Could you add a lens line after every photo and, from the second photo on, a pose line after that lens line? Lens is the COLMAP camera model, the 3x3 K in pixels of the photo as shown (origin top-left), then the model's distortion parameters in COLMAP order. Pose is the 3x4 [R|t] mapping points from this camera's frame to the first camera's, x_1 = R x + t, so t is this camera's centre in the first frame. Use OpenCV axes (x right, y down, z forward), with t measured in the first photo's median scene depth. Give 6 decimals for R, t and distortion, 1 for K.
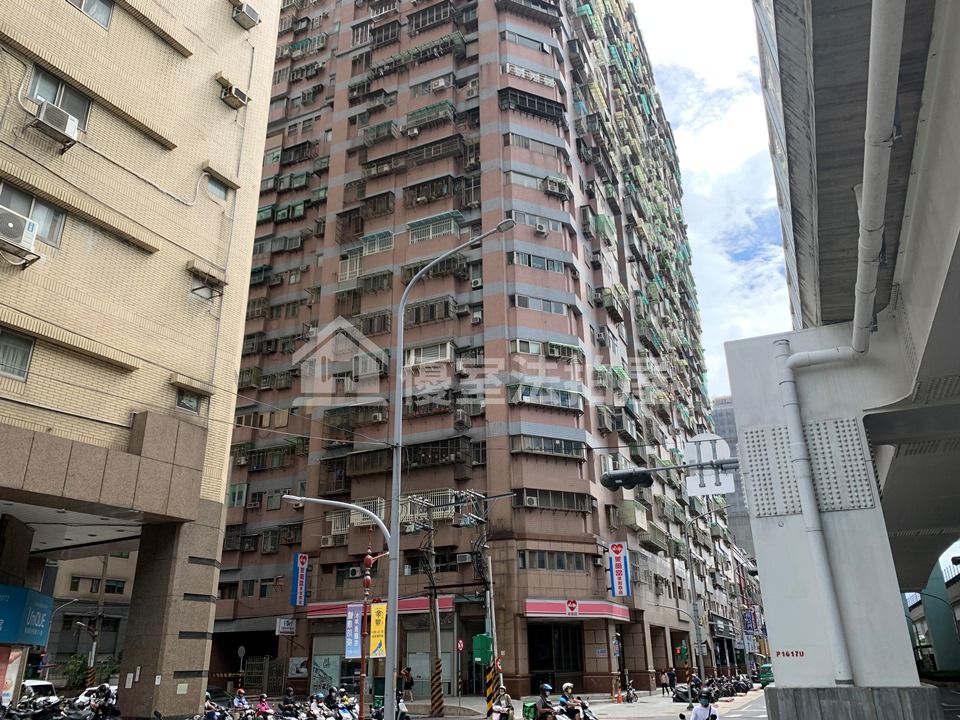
lens RADIAL K [[742.6, 0, 480.0], [0, 742.6, 379.2], [0, 0, 1]] dist [0.012081, -0.029202]
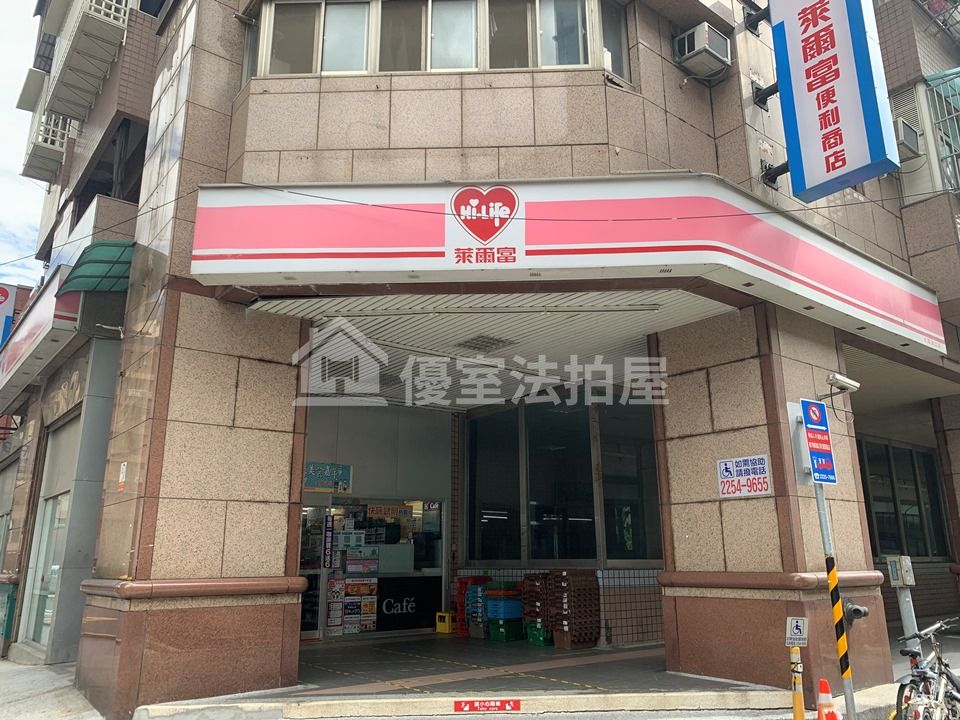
lens RADIAL K [[742.6, 0, 477.6], [0, 742.6, 360.1], [0, 0, 1]] dist [0.012081, -0.029202]
pose [[0.891041, -0.110066, -0.440376, 0.195754], [0.160553, 0.983864, 0.078953, 0.322759], [0.424580, -0.141054, 0.894335, 0.829527]]
